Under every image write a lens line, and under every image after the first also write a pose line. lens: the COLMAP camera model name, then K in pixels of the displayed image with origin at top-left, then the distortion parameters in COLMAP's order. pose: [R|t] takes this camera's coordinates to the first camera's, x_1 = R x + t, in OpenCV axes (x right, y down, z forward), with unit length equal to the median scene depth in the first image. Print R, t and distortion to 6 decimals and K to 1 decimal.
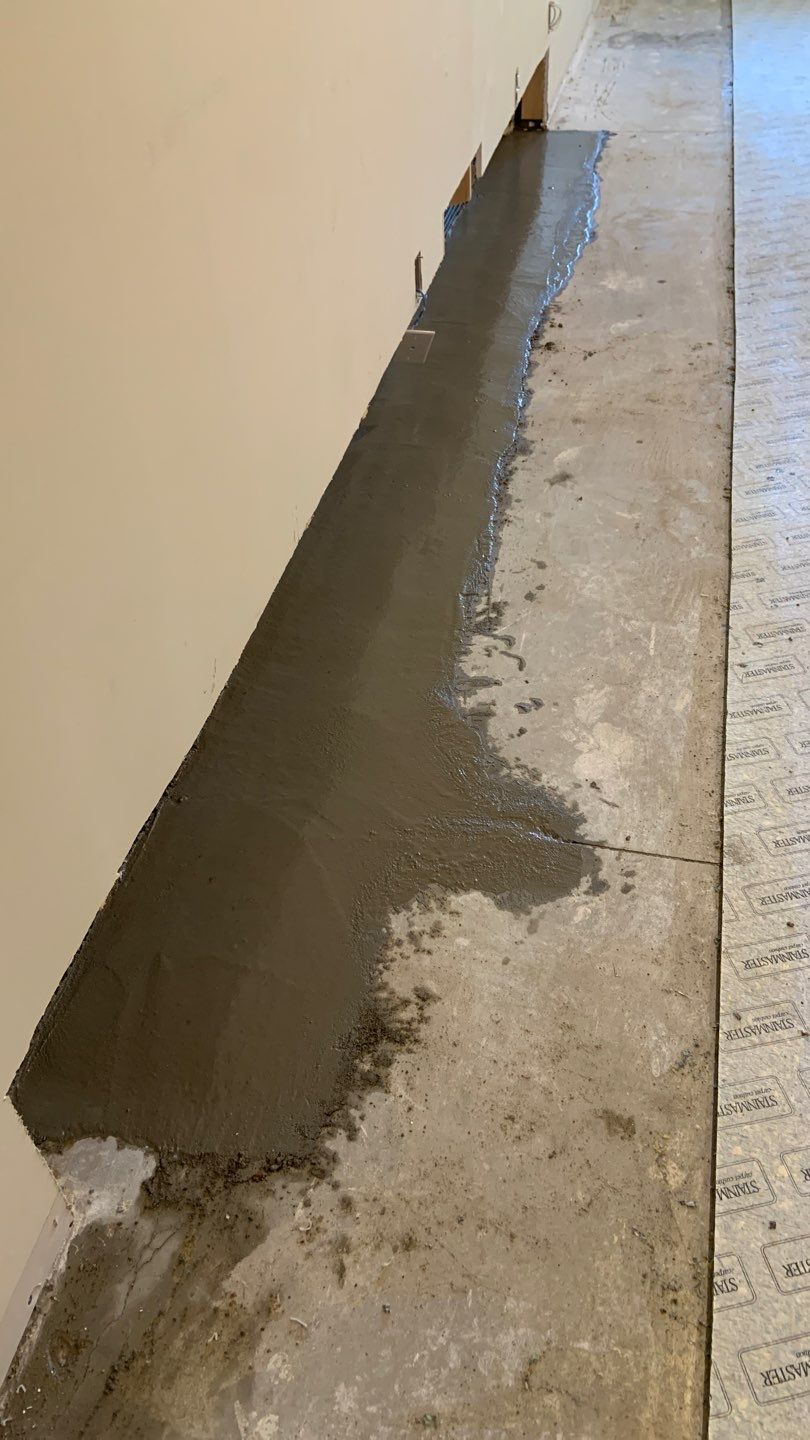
lens RADIAL K [[1080.6, 0, 403.4], [0, 1080.6, 715.8], [0, 0, 1]] dist [0.113992, -0.155620]
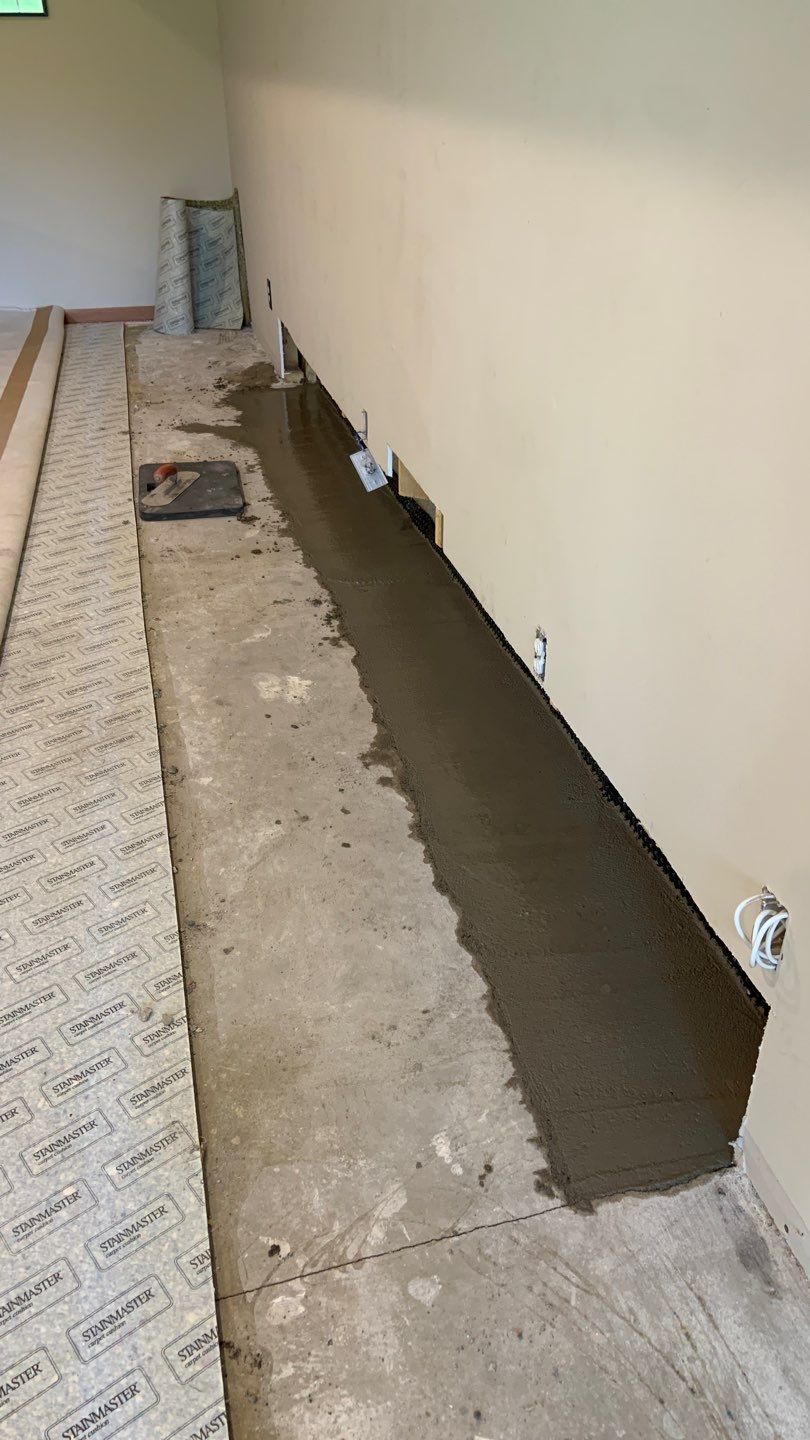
lens RADIAL K [[1092.8, 0, 405.2], [0, 1092.8, 719.3], [0, 0, 1]] dist [0.105792, -0.165056]
pose [[-0.885871, 0.352655, -0.301442, 0.323374], [-0.202485, 0.290697, 0.935144, -1.020519], [0.417411, 0.889455, -0.186113, 1.022454]]
